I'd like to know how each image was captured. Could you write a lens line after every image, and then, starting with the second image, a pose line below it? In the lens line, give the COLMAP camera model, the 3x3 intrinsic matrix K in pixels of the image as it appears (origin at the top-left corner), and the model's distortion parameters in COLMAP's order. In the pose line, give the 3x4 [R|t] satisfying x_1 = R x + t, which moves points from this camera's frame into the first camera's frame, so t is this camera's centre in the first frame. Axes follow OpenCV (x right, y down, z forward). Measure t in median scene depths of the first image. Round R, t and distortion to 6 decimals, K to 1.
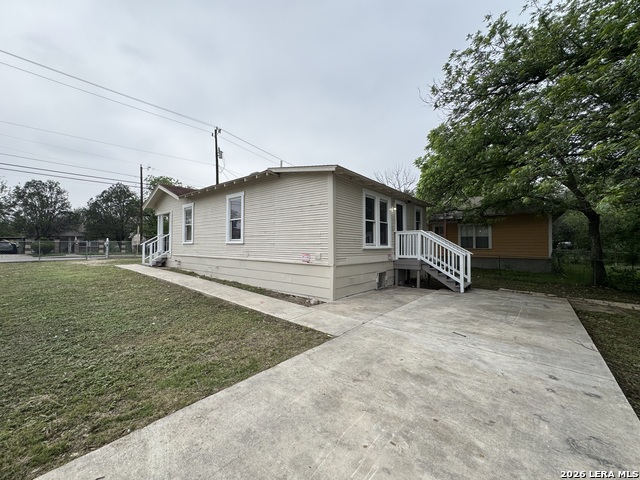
lens RADIAL K [[255.2, 0, 320.0], [0, 255.2, 240.0], [0, 0, 1]] dist [-0.001187, 0.000645]
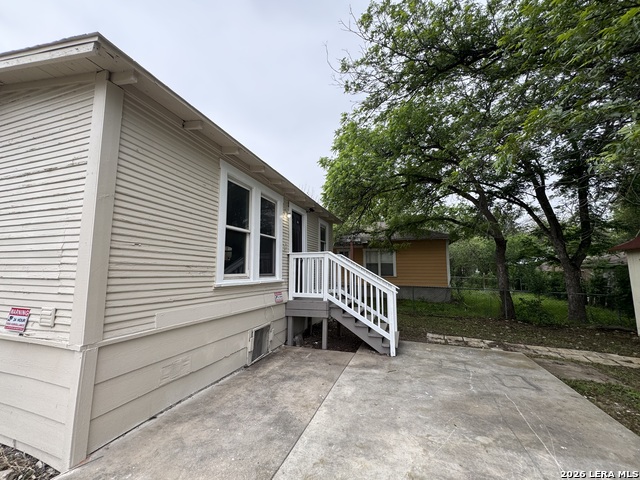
lens RADIAL K [[255.2, 0, 320.0], [0, 255.2, 240.0], [0, 0, 1]] dist [-0.001187, 0.000645]
pose [[0.933960, 0.041851, 0.354917, 0.151929], [-0.005513, 0.994688, -0.102786, -0.002397], [-0.357334, 0.094041, 0.929230, 0.421183]]
